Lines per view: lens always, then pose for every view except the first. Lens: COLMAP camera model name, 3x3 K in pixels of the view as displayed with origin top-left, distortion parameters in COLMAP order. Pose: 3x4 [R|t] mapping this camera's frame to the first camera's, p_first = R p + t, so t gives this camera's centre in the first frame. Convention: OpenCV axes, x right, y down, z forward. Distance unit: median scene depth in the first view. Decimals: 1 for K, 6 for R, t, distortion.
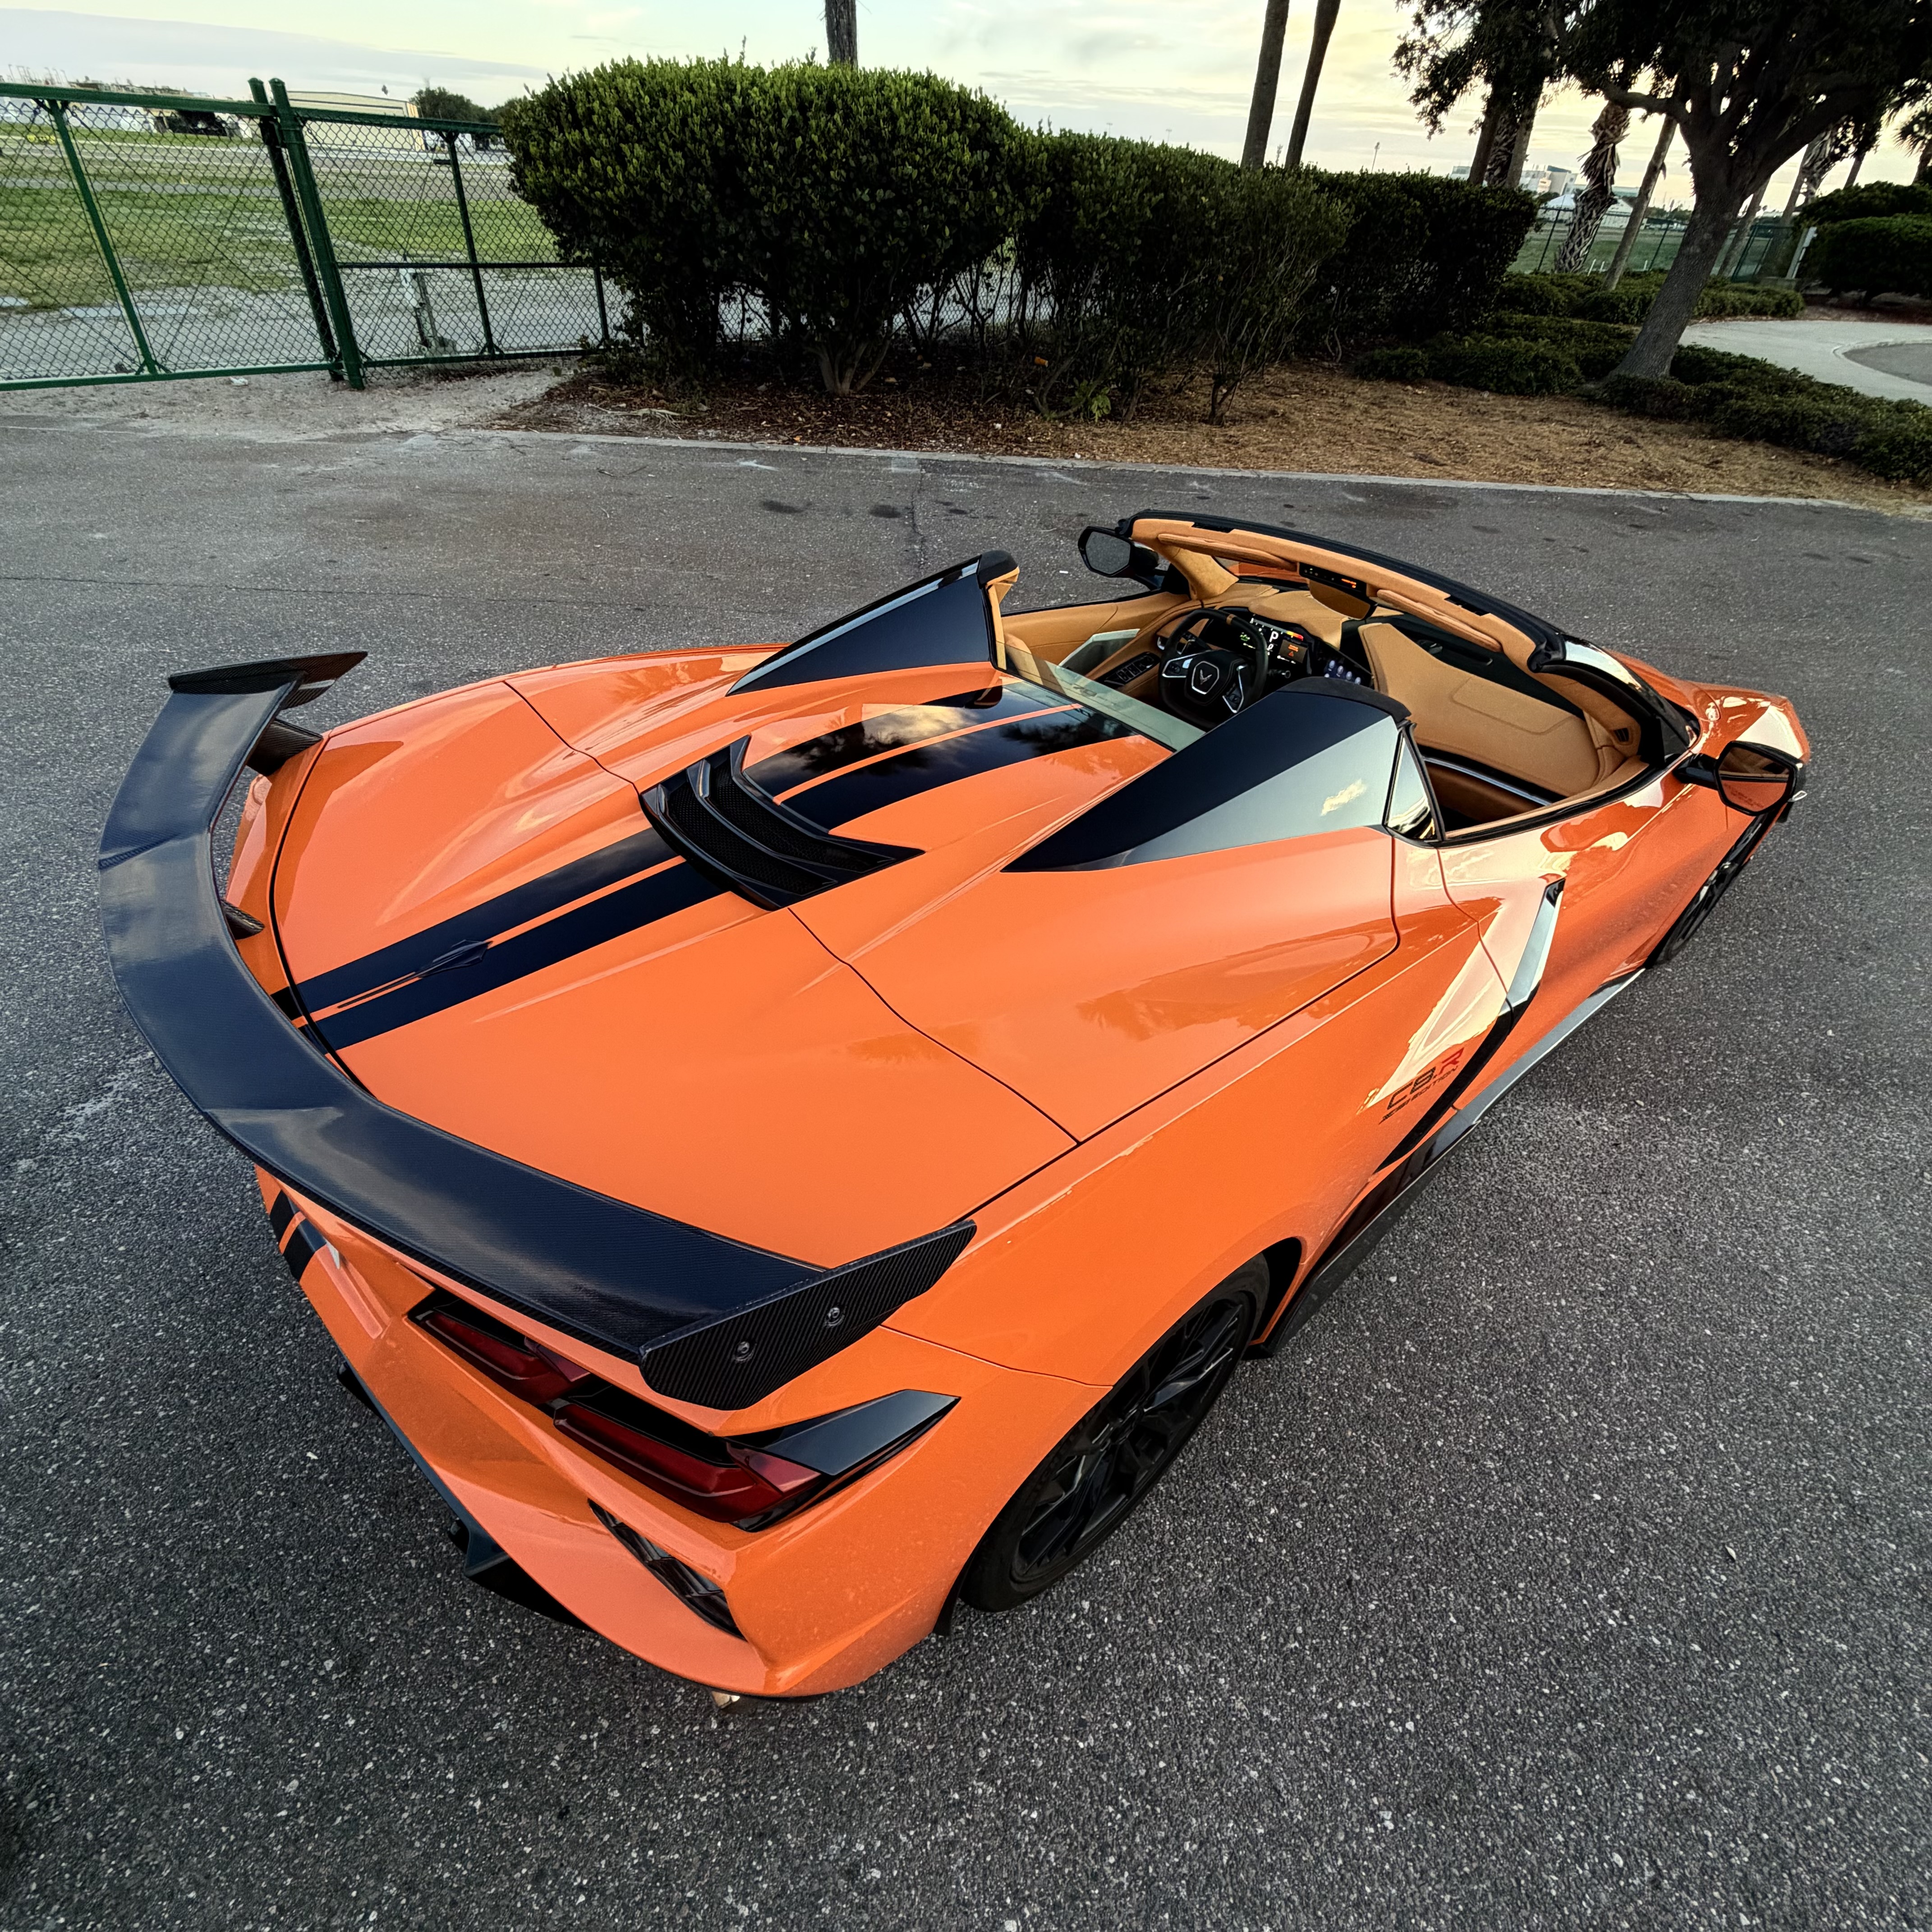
lens RADIAL K [[1022.5, 0, 965.5], [0, 1022.5, 968.3], [0, 0, 1]] dist [0.000774, 0.000012]
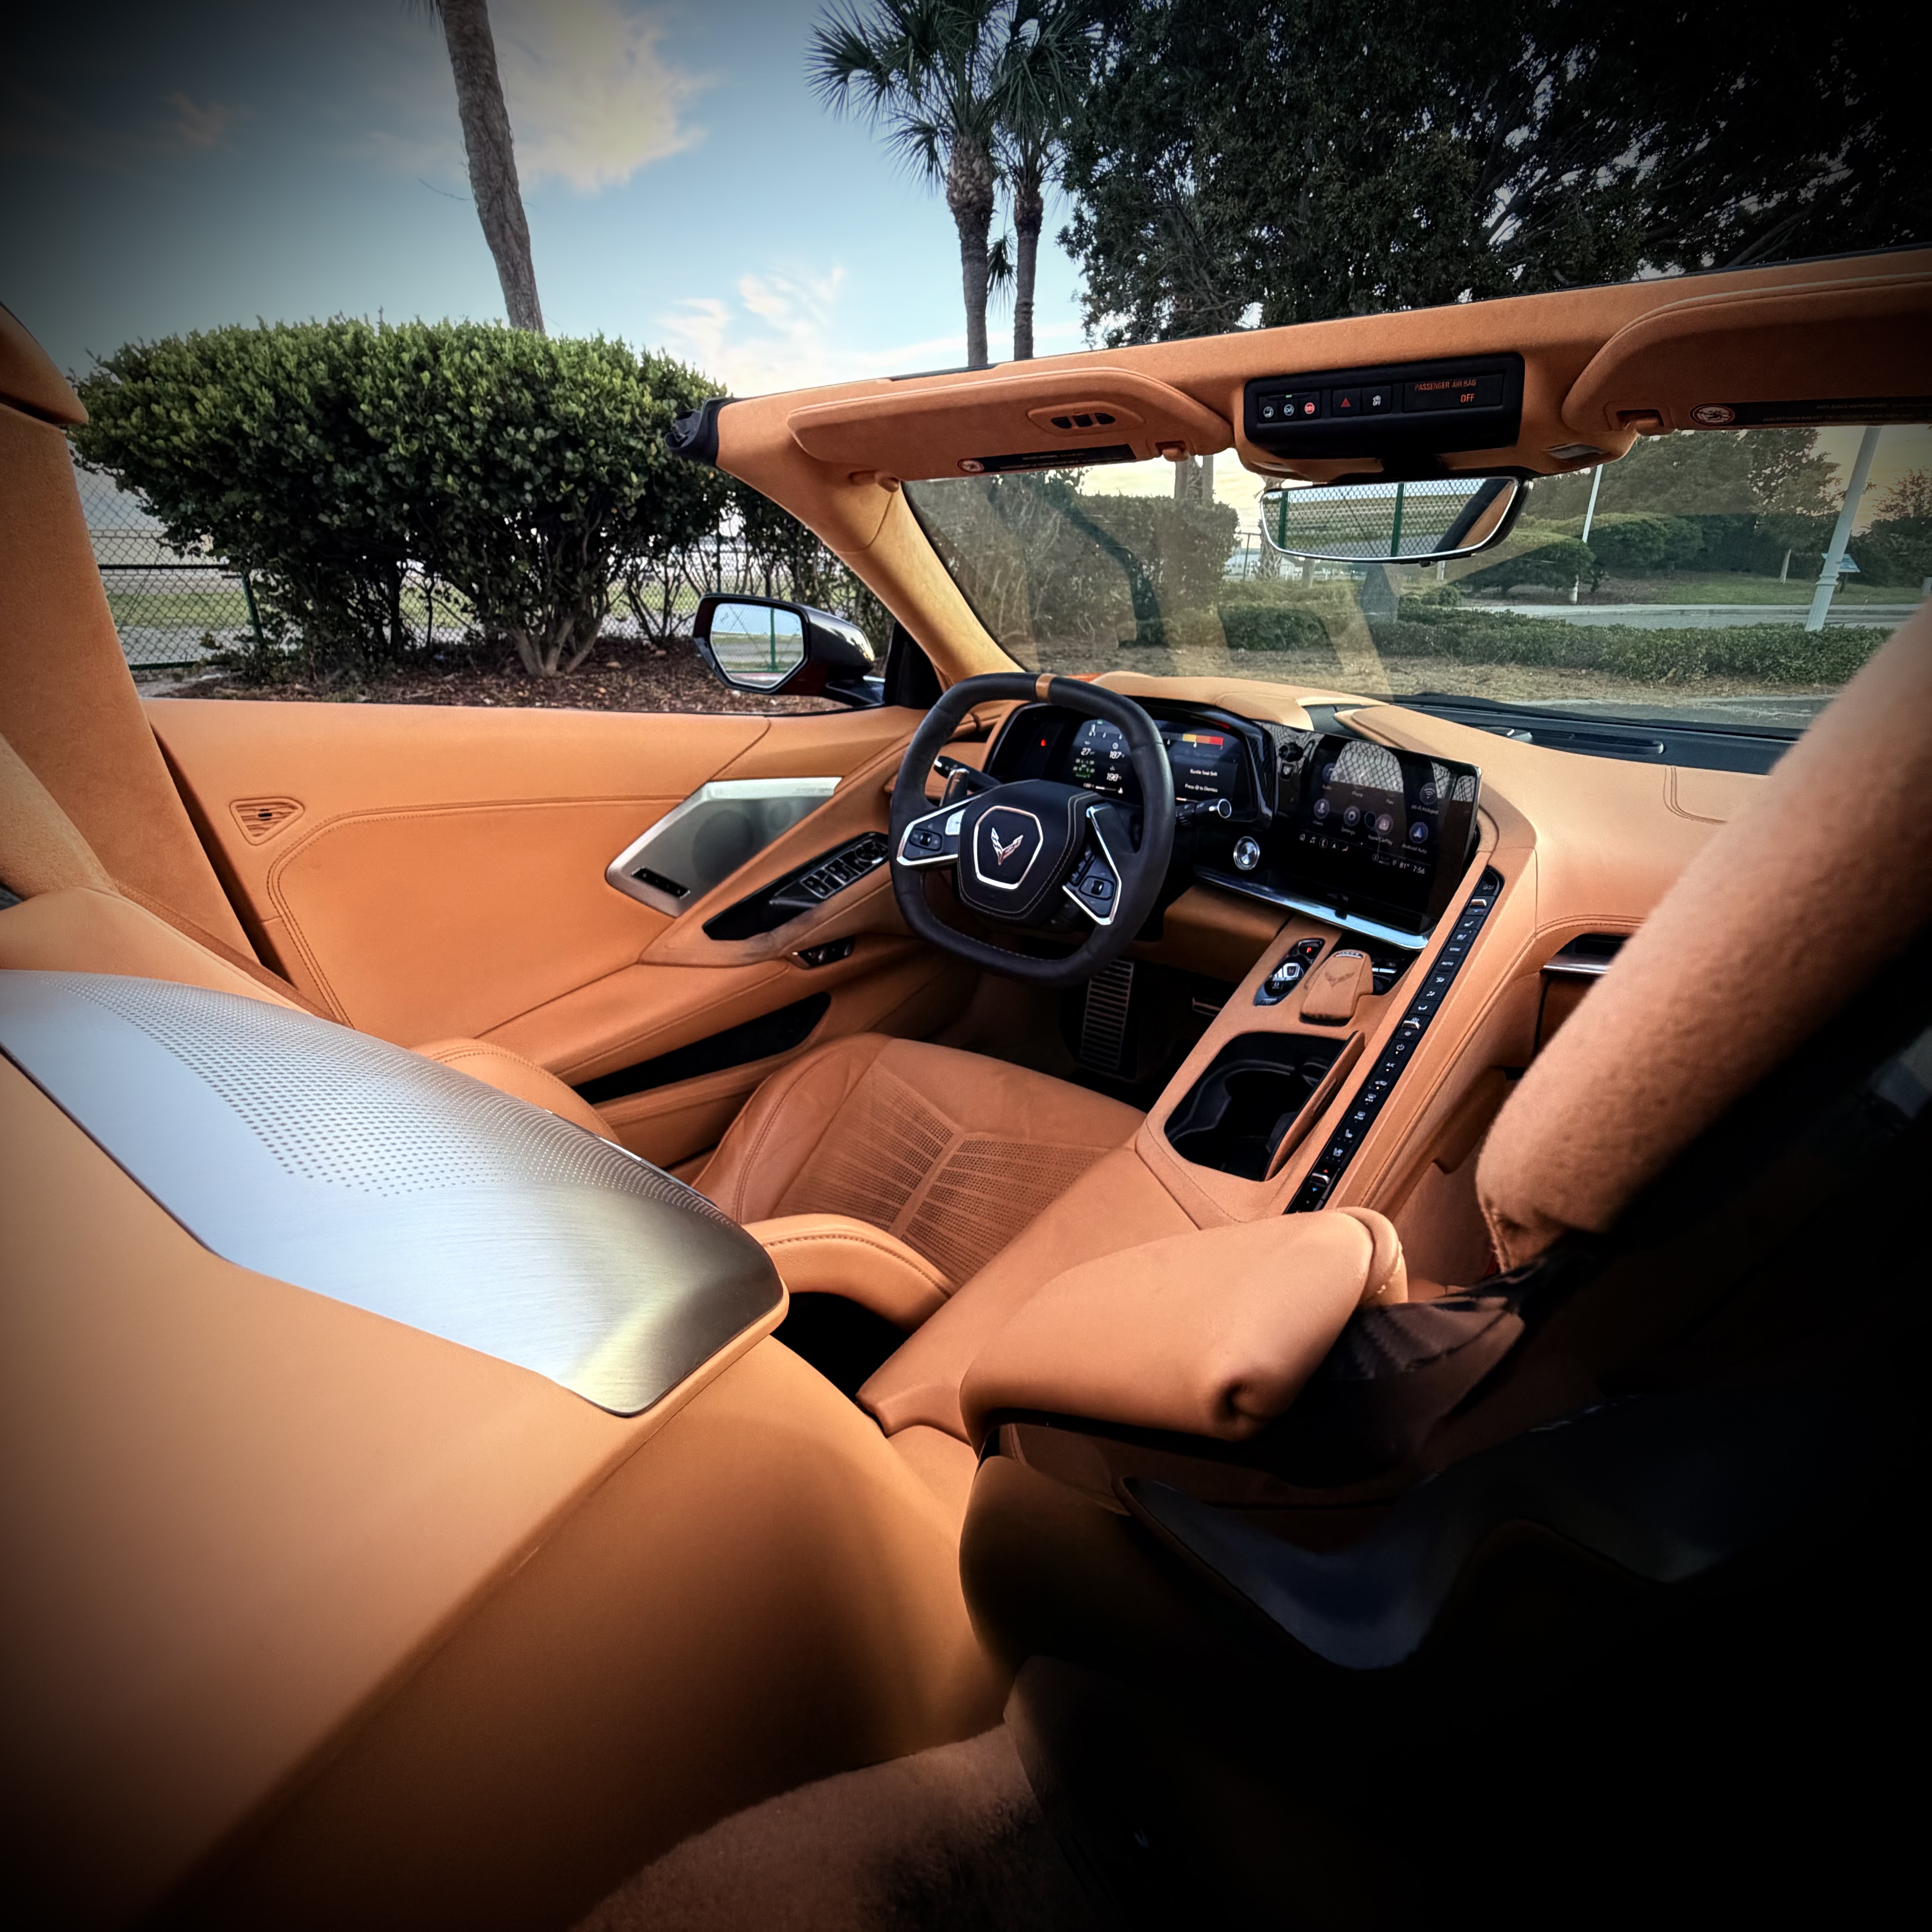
lens RADIAL K [[1022.5, 0, 965.5], [0, 1022.5, 968.3], [0, 0, 1]] dist [0.000774, 0.000012]
pose [[0.979261, -0.119365, 0.163705, 0.069077], [0.160503, 0.950149, -0.267312, -0.065969], [-0.123637, 0.288043, 0.949603, 0.298219]]
